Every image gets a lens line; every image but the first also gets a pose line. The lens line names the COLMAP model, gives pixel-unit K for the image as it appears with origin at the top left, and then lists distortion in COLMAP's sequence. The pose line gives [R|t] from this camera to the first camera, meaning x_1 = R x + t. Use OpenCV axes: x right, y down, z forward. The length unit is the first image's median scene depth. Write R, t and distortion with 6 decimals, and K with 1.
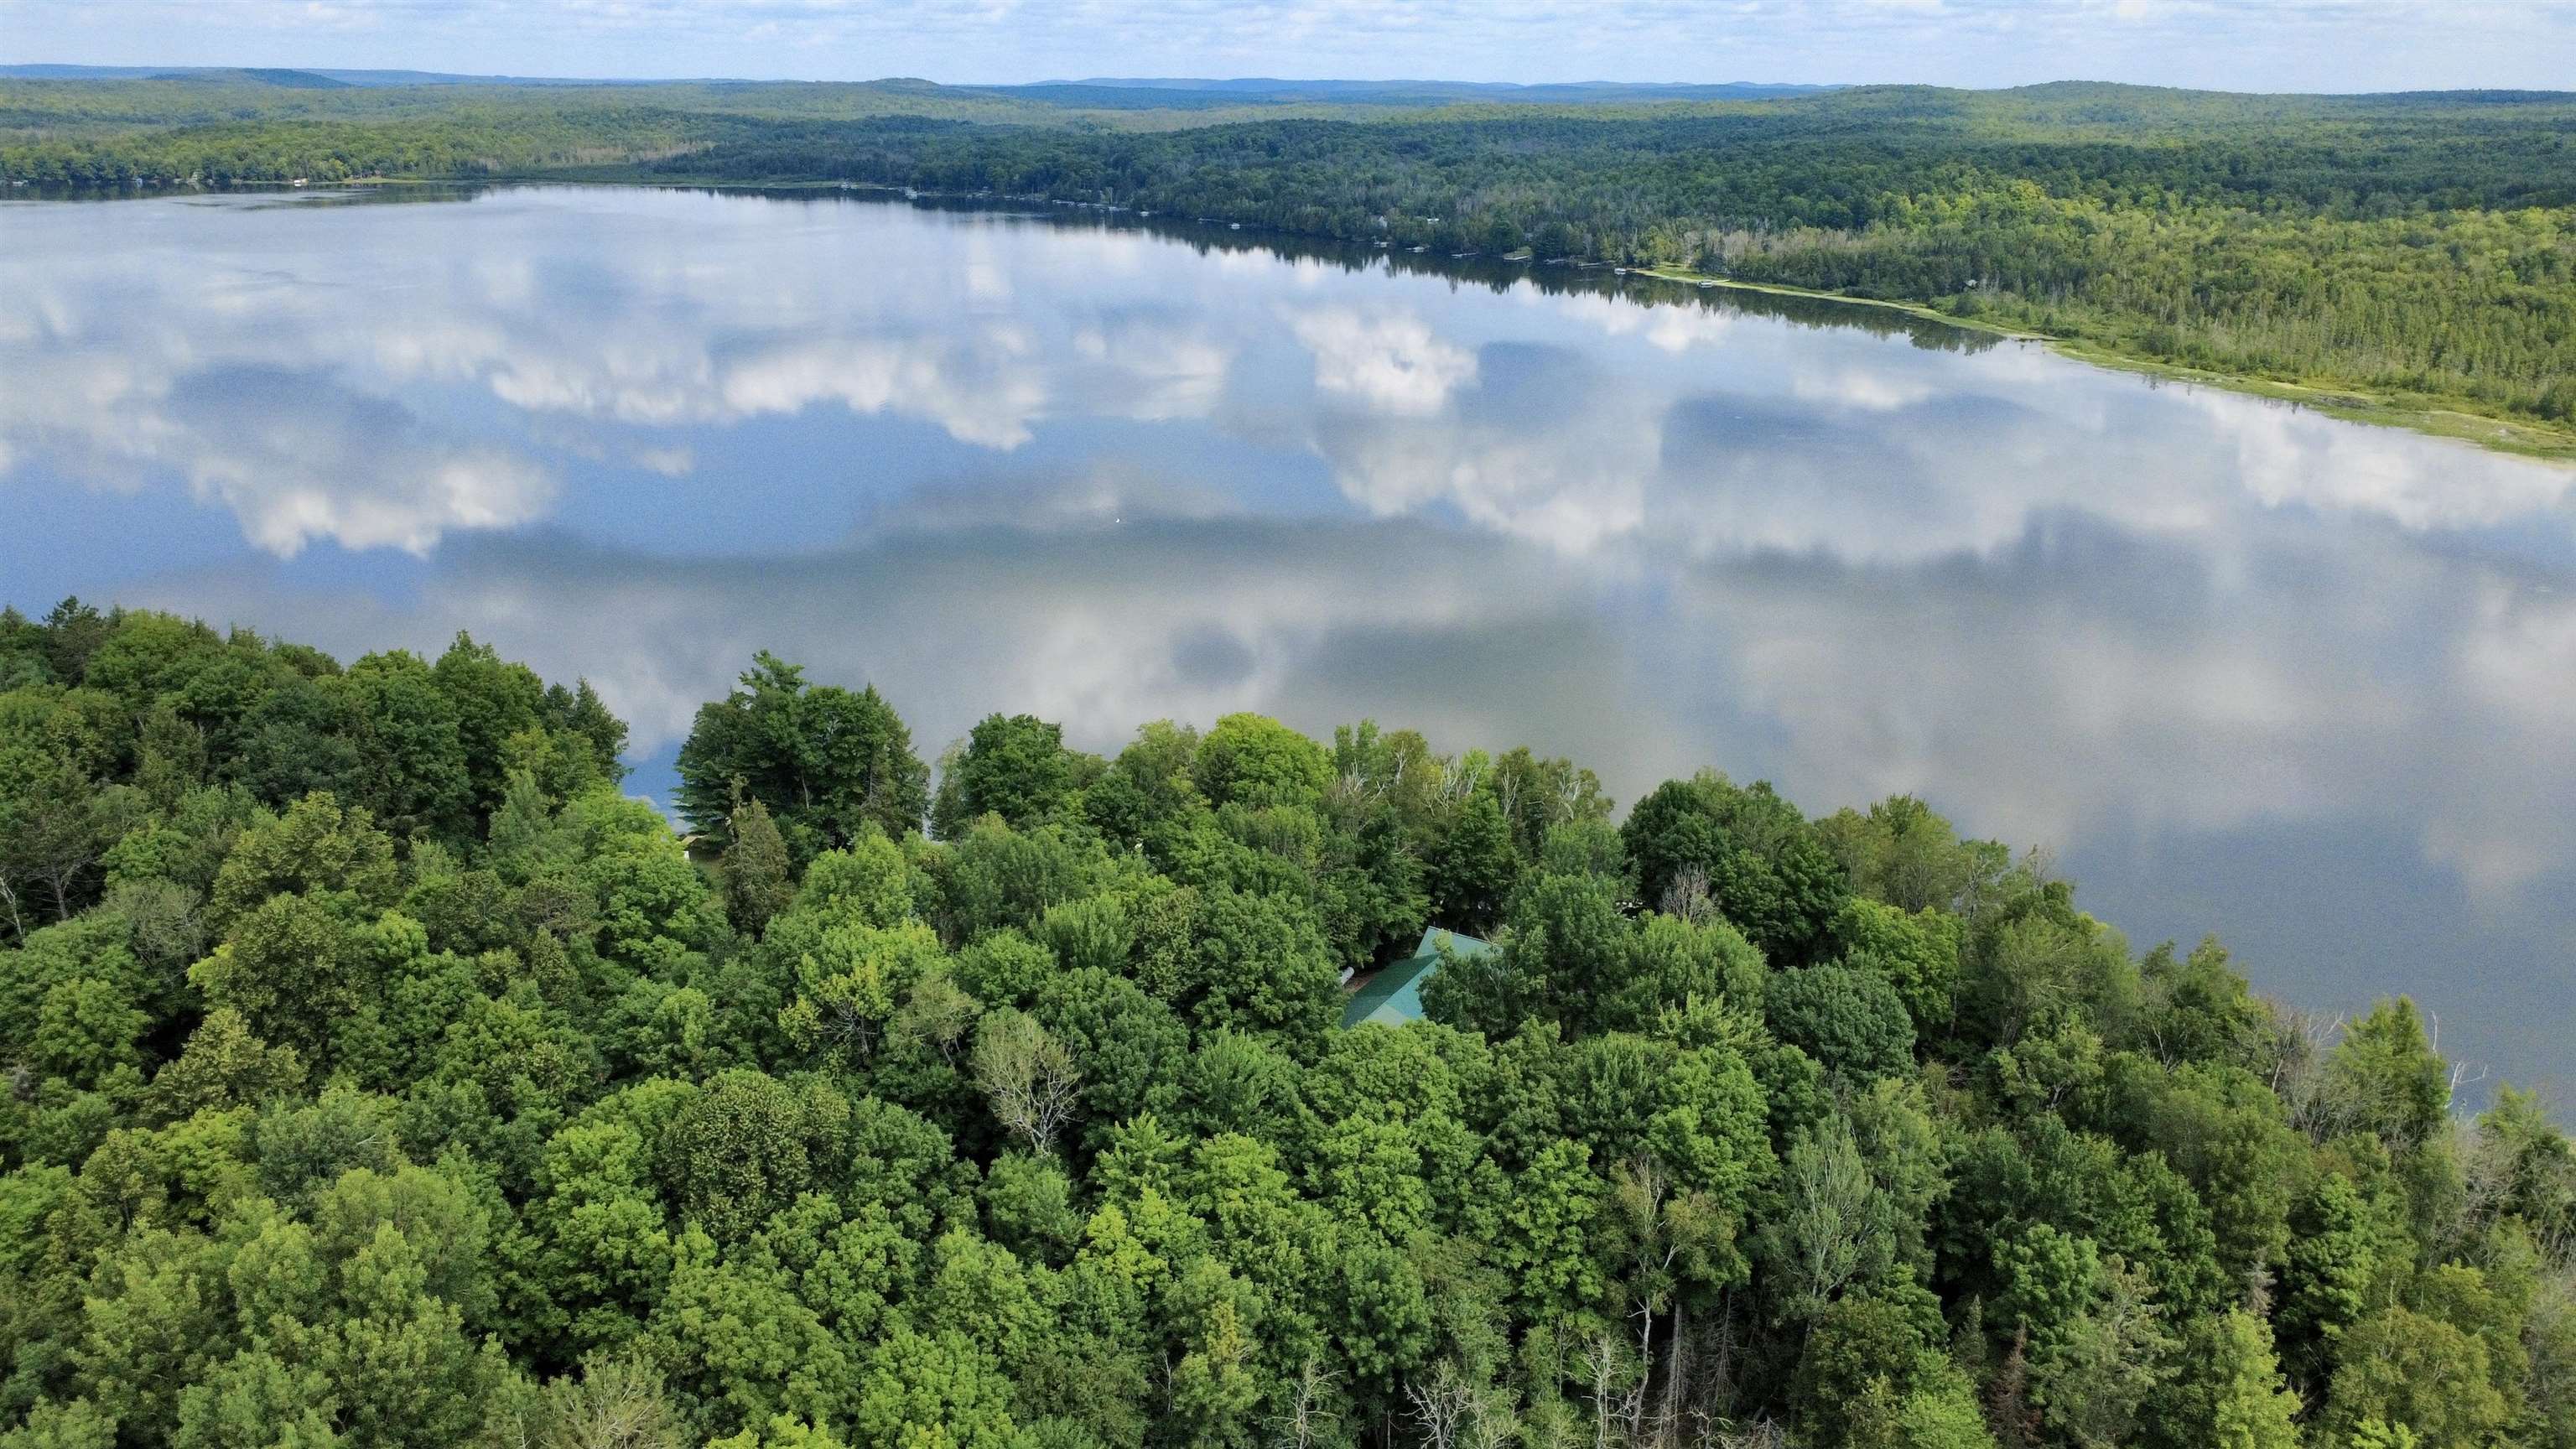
lens RADIAL K [[1865.8, 0, 1288.0], [0, 1865.8, 724.5], [0, 0, 1]] dist [0.005325, -0.002851]
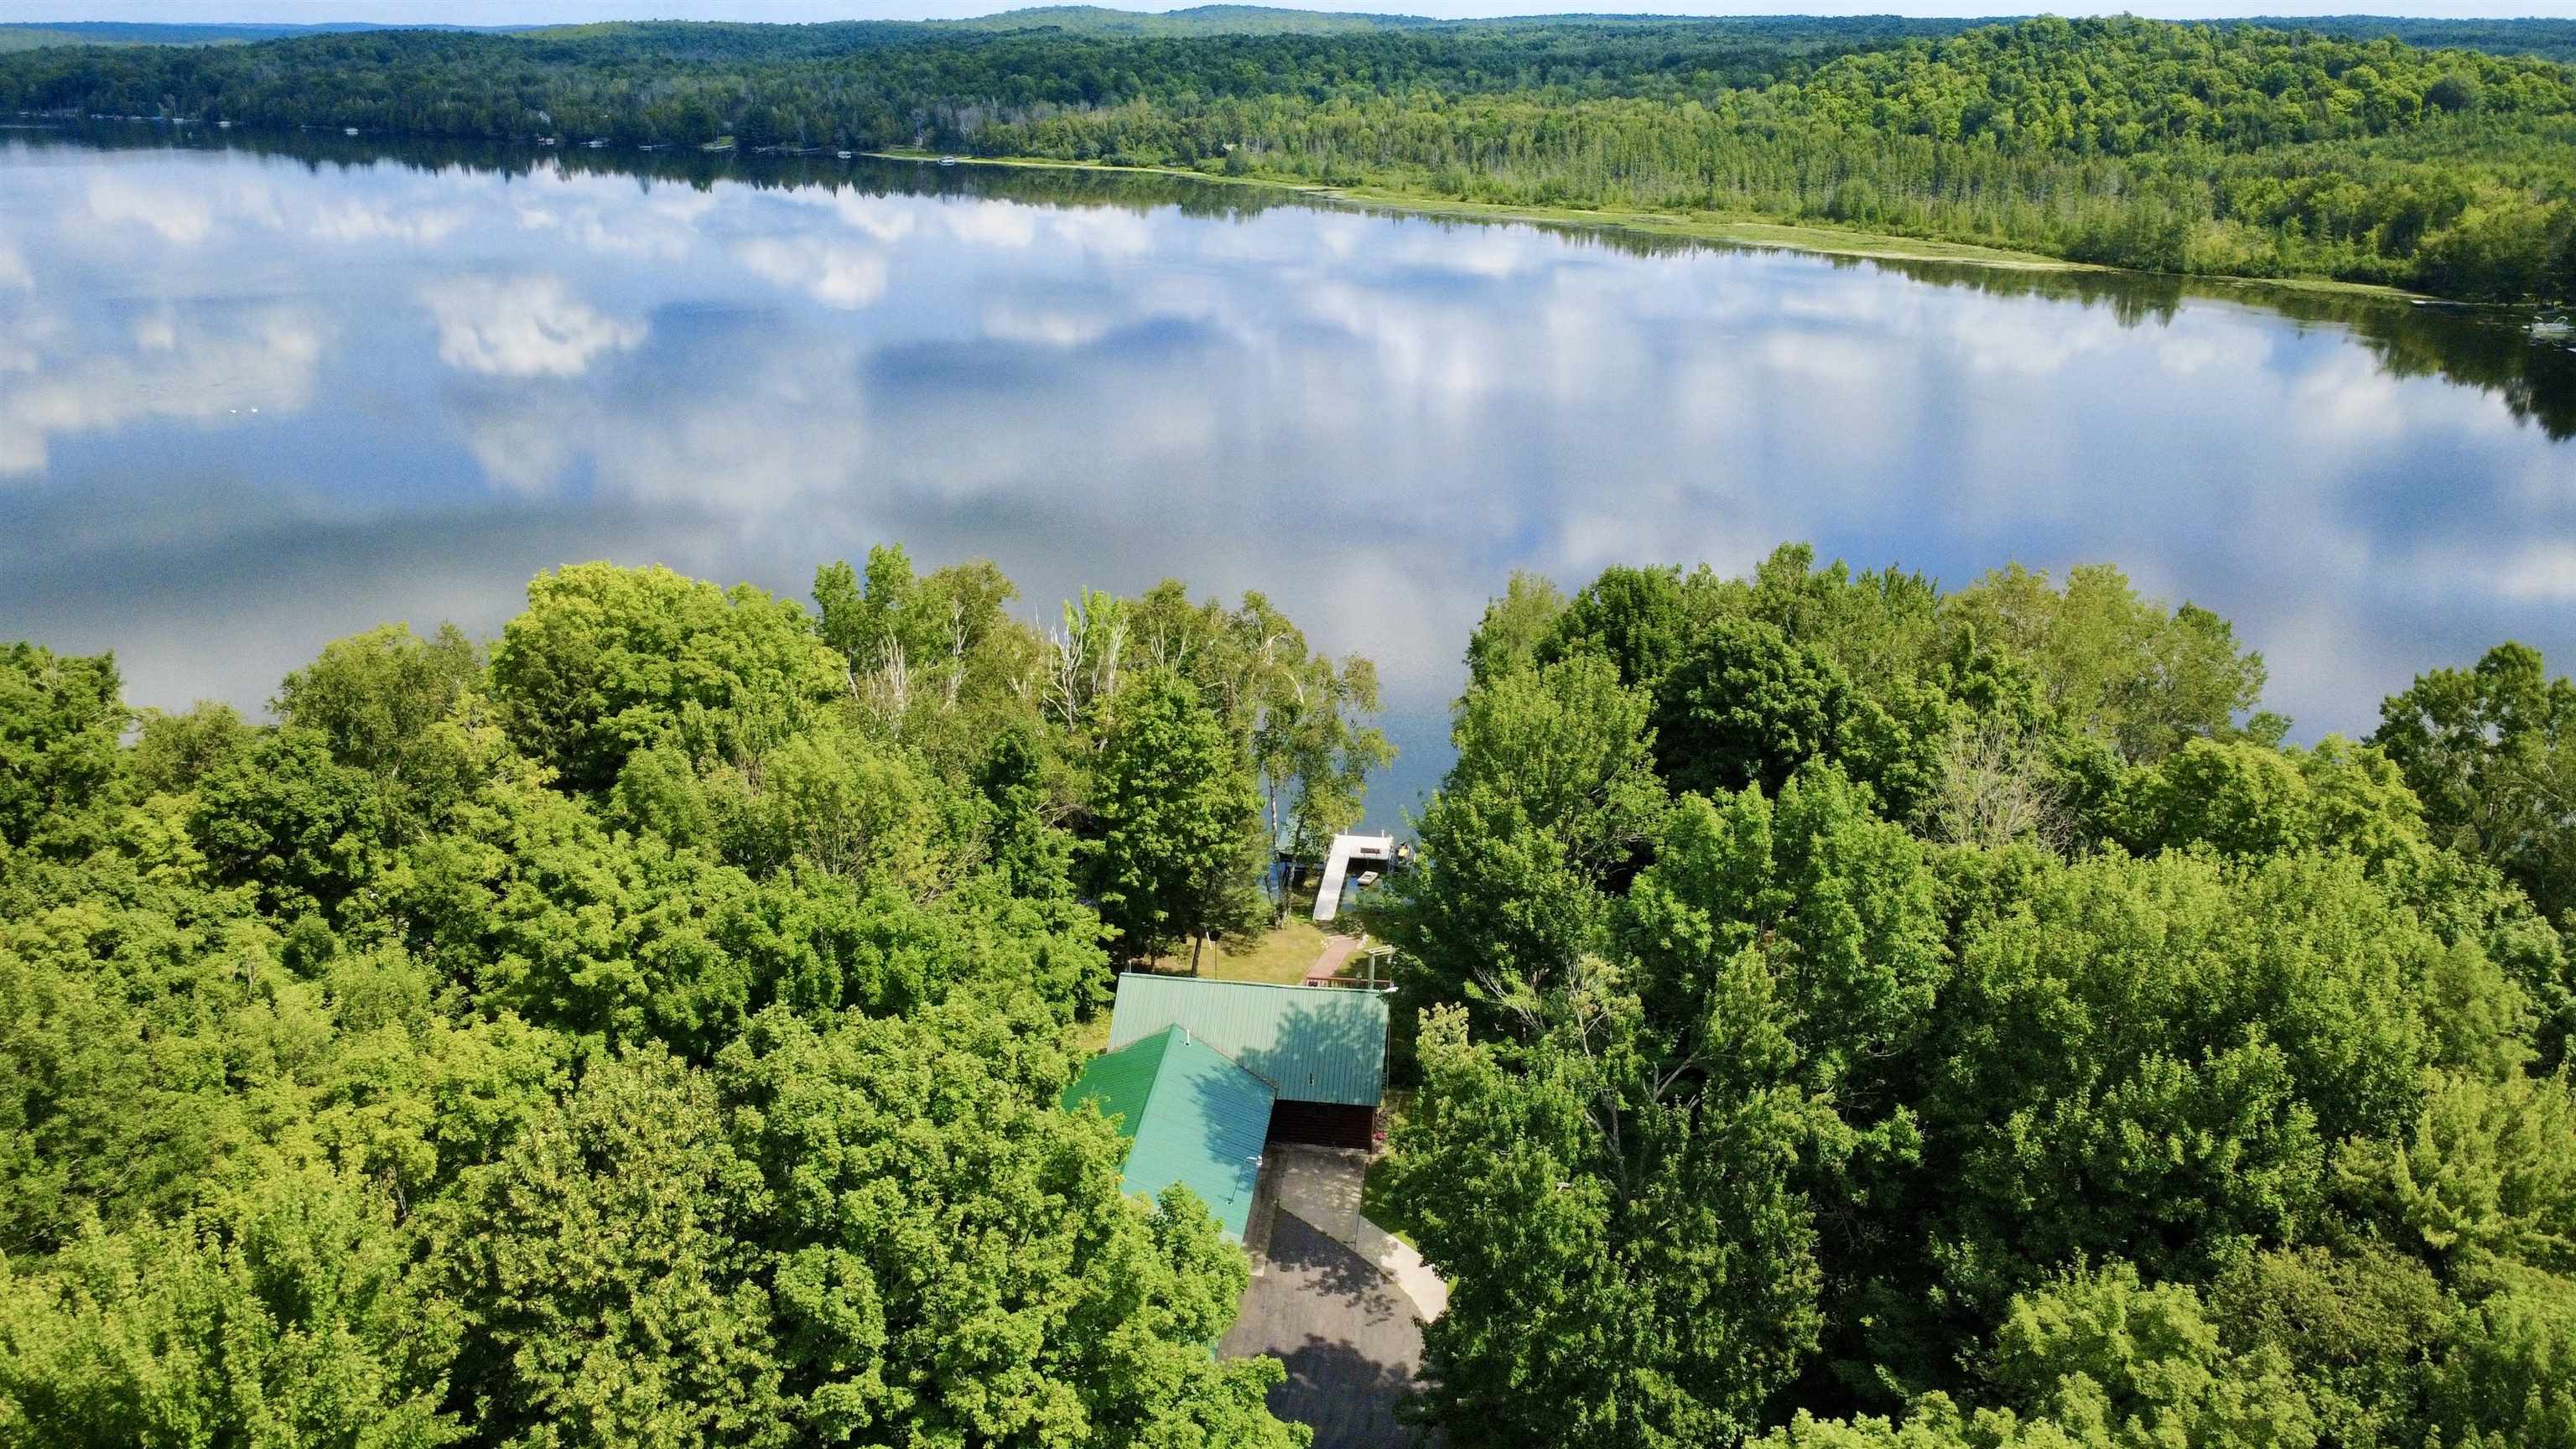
lens RADIAL K [[1865.8, 0, 1288.0], [0, 1865.8, 724.5], [0, 0, 1]] dist [0.005325, -0.002851]
pose [[0.911235, -0.144382, 0.385753, -0.068439], [0.135154, 0.989506, 0.051096, 0.042301], [-0.389082, 0.005575, 0.921186, 0.757412]]
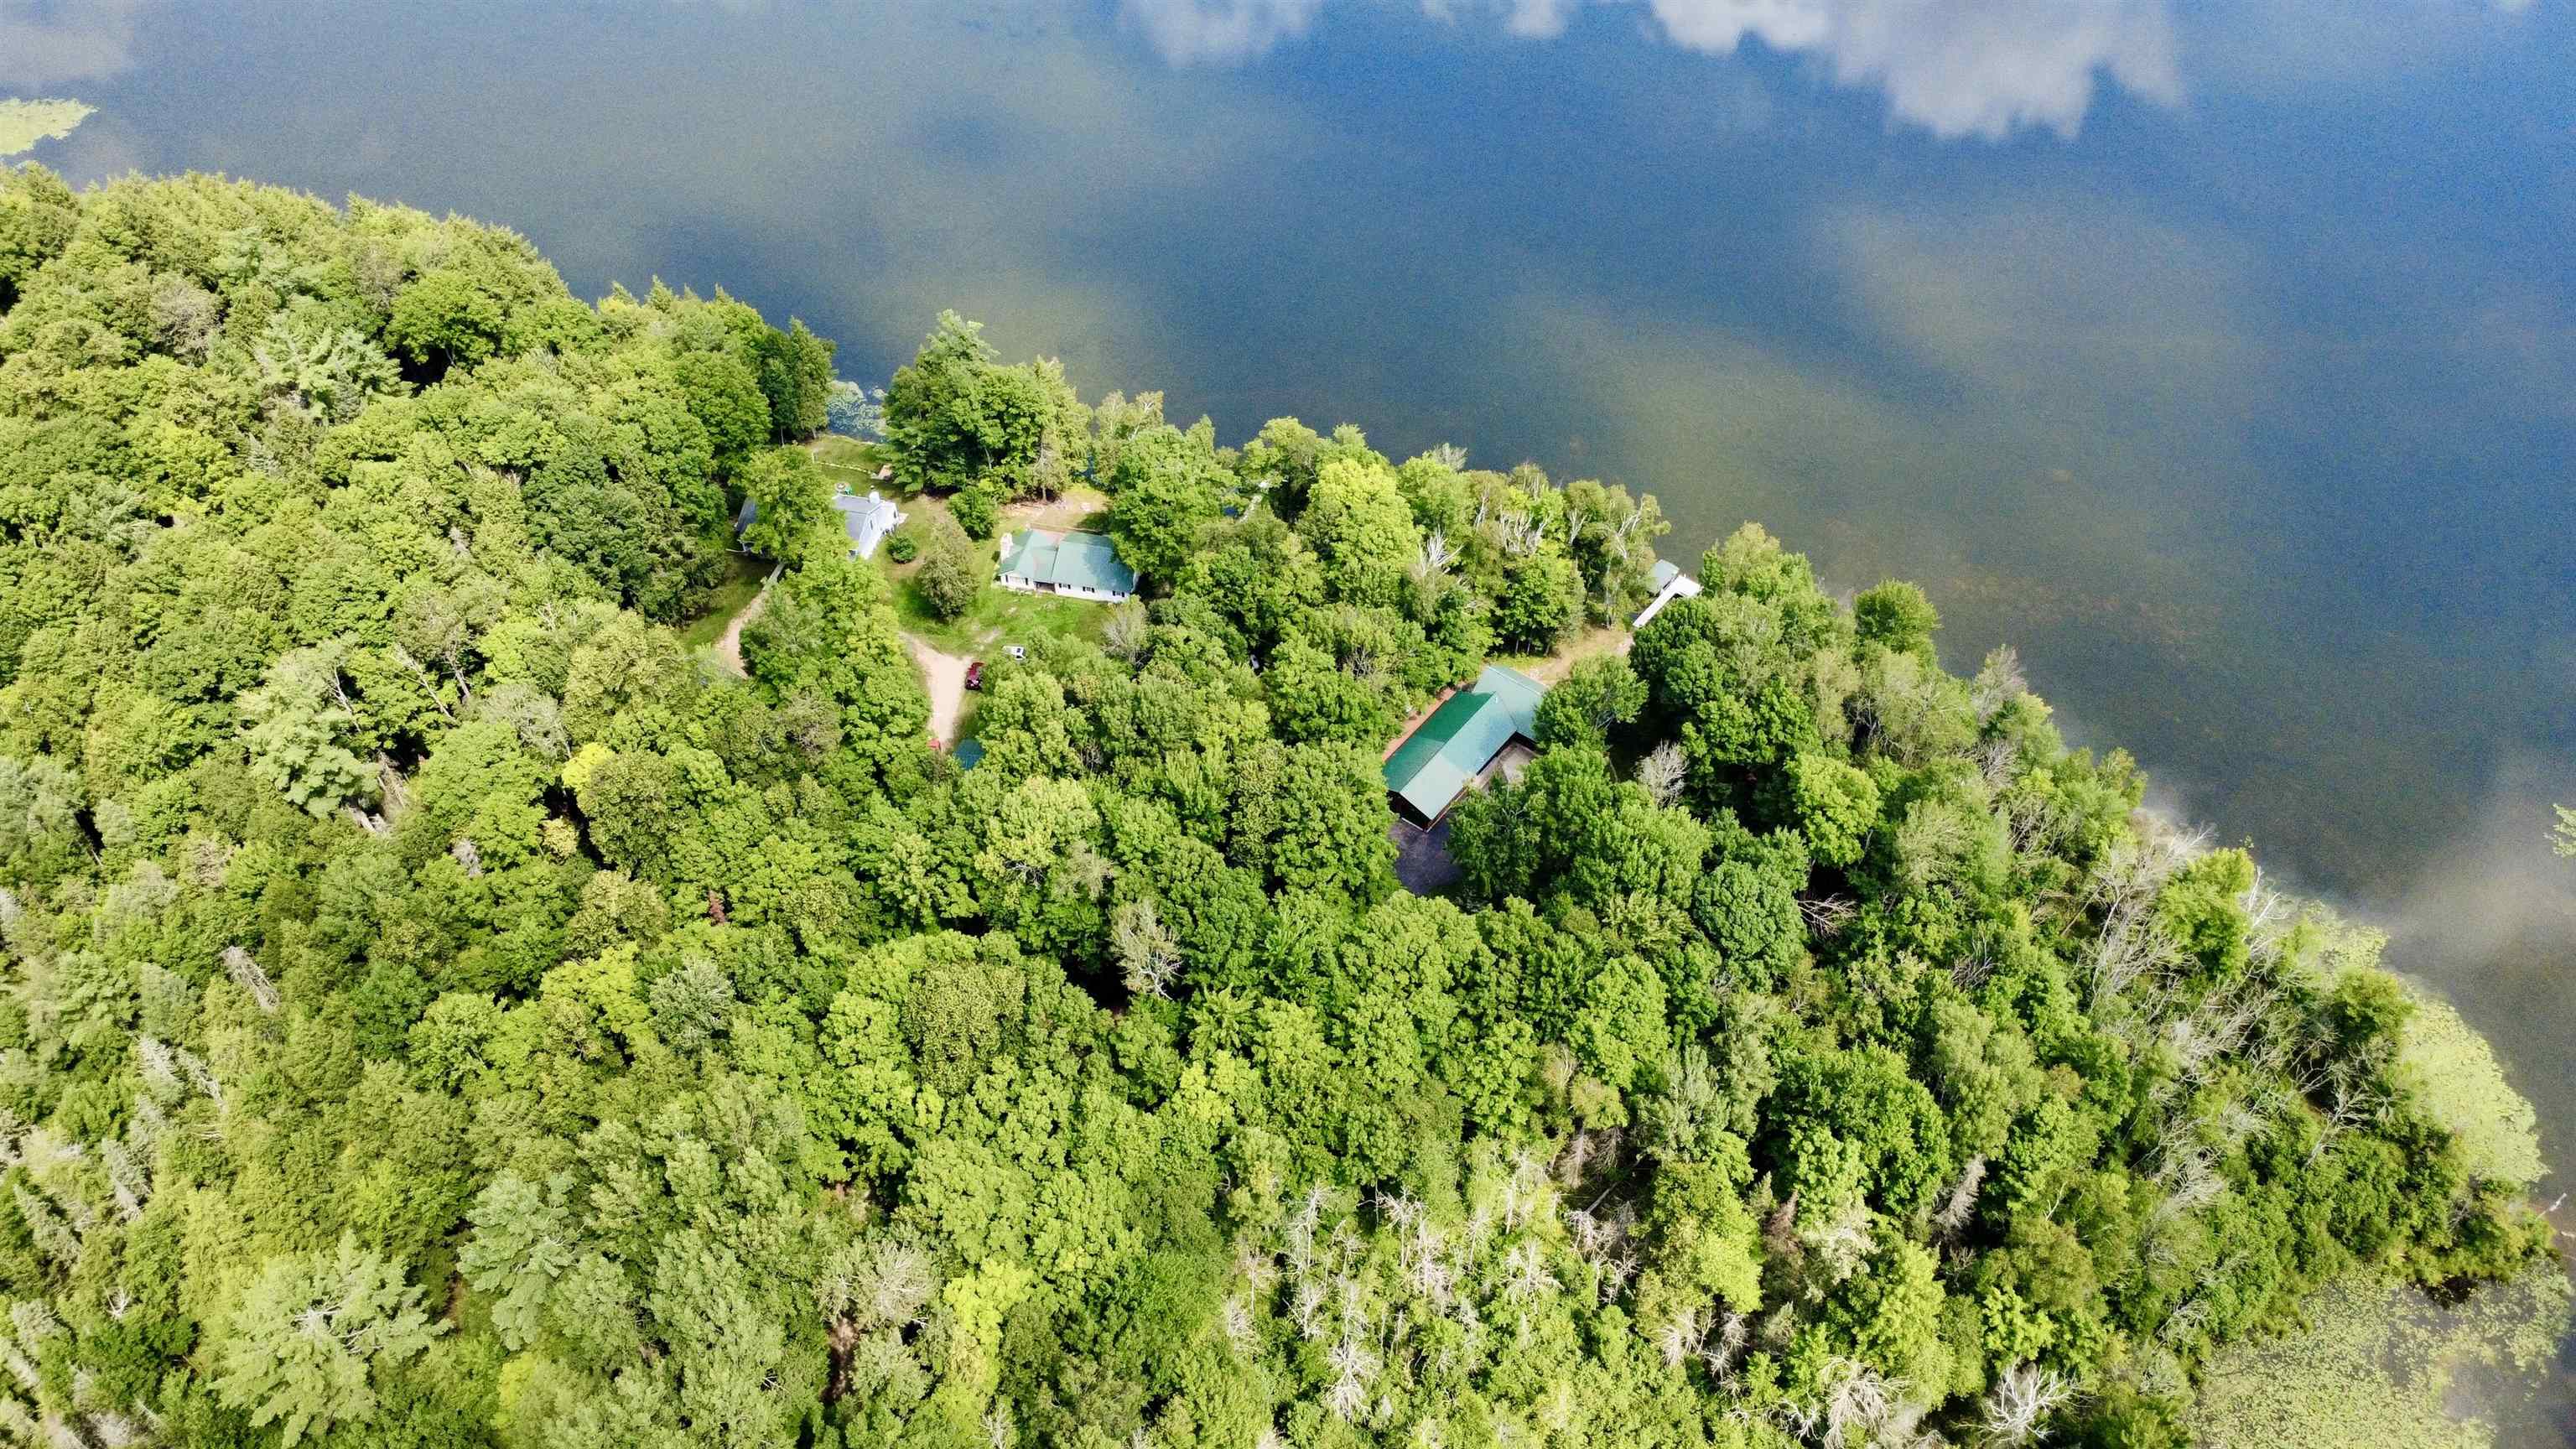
lens RADIAL K [[1862.6, 0, 1288.0], [0, 1862.6, 724.5], [0, 0, 1]] dist [0.011119, 0.001184]
pose [[0.993247, 0.078608, -0.085333, 0.069057], [-0.029630, 0.882966, 0.468502, -0.562558], [0.112174, -0.462809, 0.879332, -0.152771]]
